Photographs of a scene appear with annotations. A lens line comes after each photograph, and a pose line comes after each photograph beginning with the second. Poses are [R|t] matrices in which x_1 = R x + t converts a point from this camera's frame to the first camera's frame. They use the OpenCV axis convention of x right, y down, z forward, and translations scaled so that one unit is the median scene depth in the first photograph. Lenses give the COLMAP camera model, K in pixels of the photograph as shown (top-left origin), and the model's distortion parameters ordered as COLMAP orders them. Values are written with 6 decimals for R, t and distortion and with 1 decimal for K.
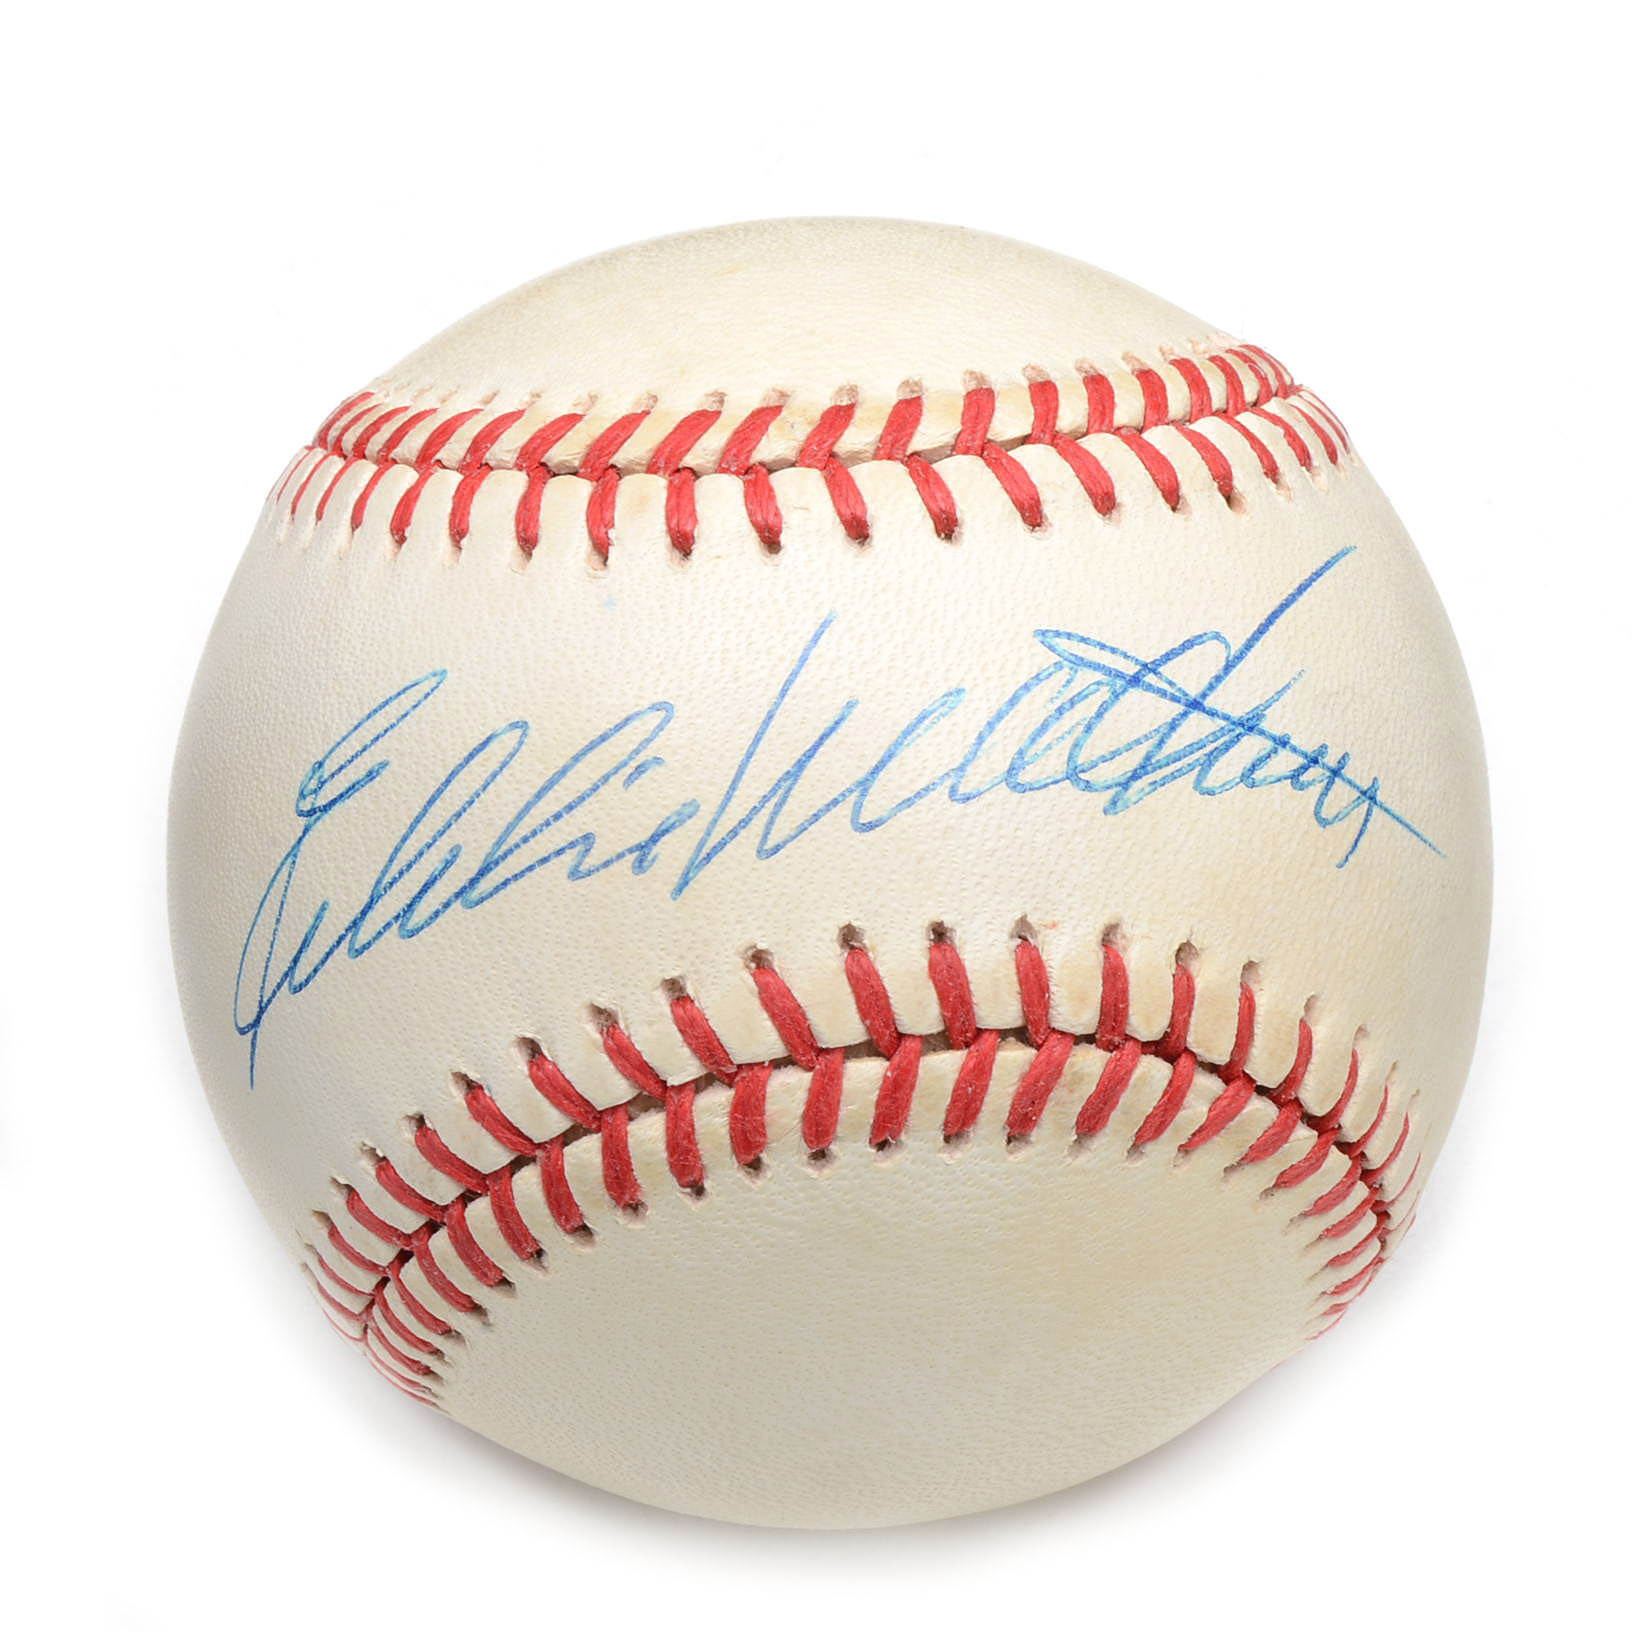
lens RADIAL K [[5724.8, 0, 777.3], [0, 5724.8, 835.5], [0, 0, 1]] dist [-0.047077, 0.000000]
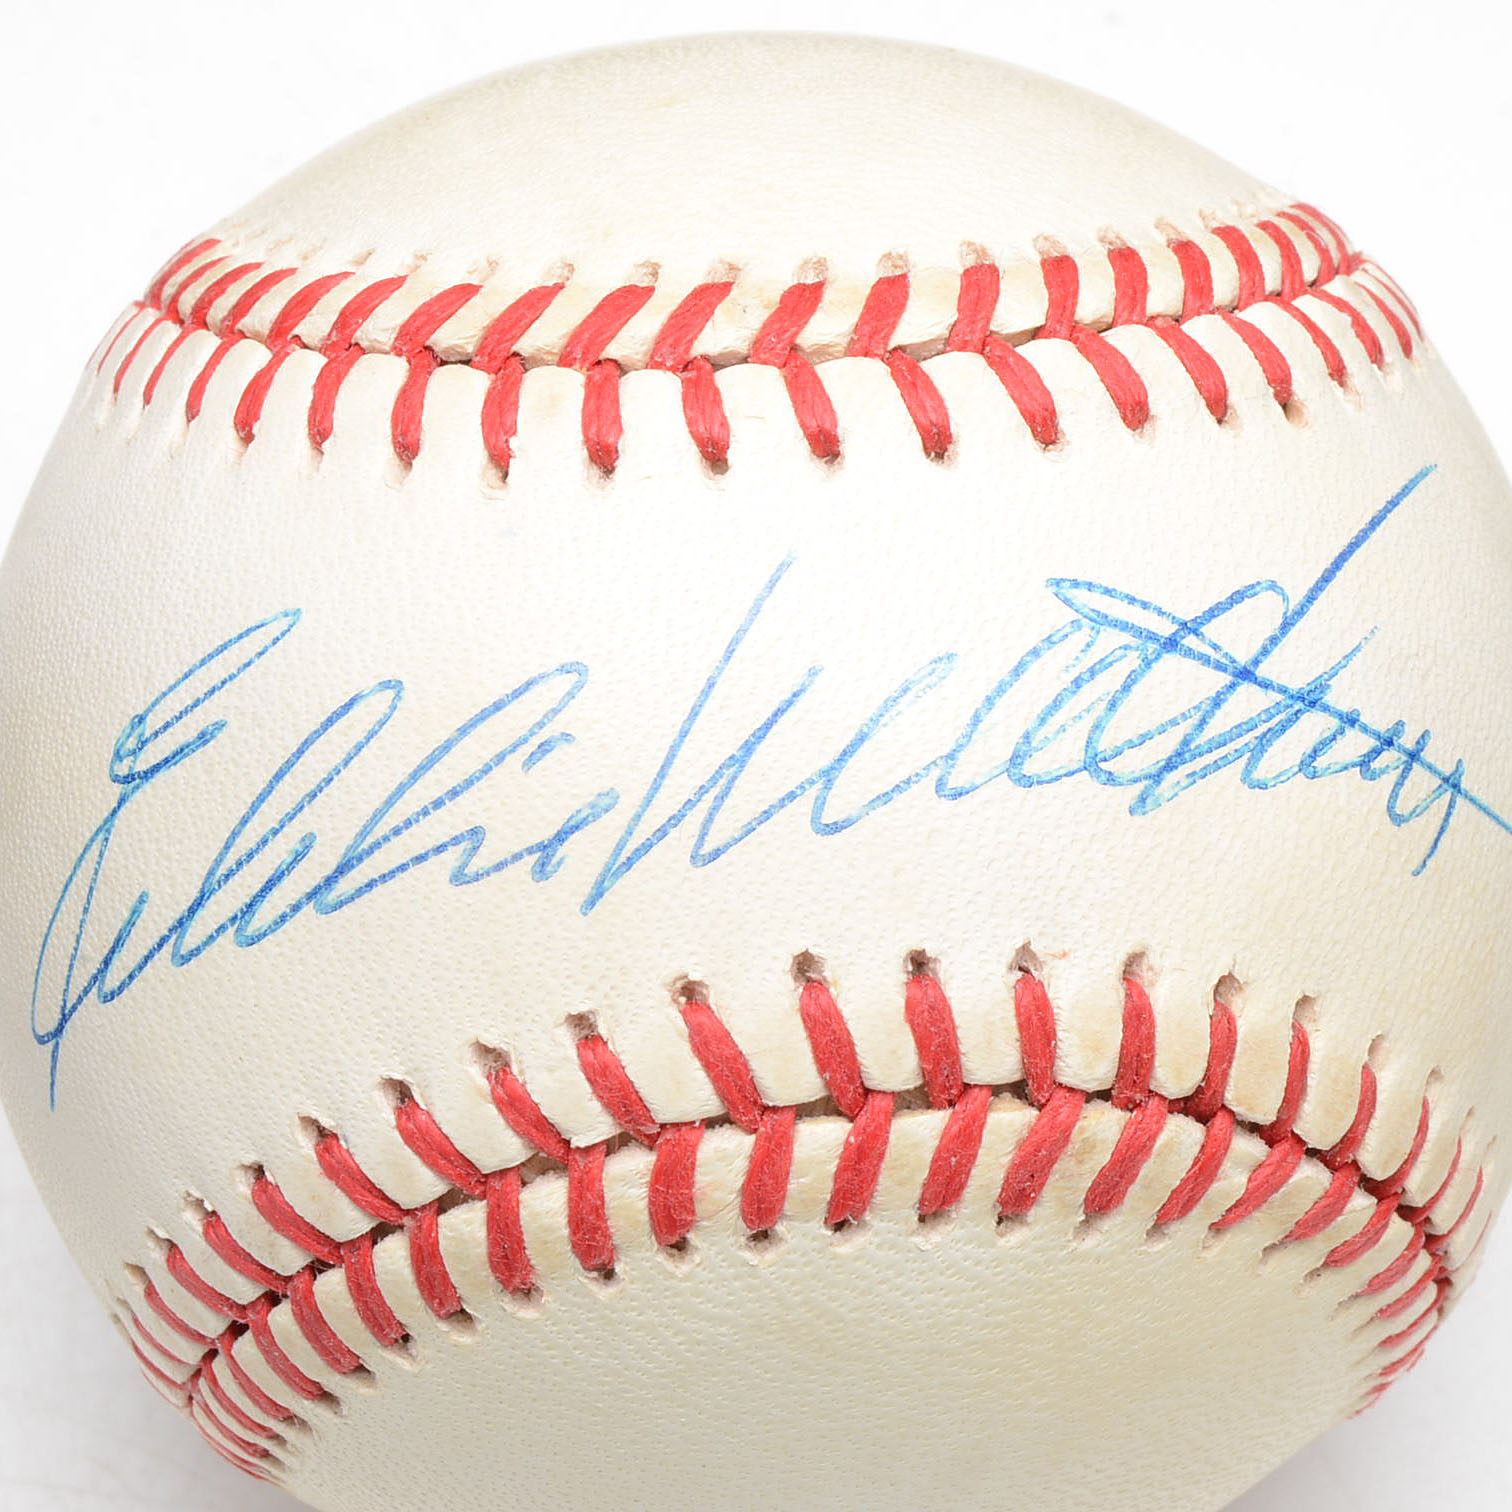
lens RADIAL K [[5303.8, 0, 793.8], [0, 5303.8, 720.6], [0, 0, 1]] dist [-0.047077, 0.000000]
pose [[0.999383, 0.019785, 0.029018, -0.010676], [-0.021054, 0.998805, 0.044107, -0.047214], [-0.028111, -0.044691, 0.998605, 0.265106]]
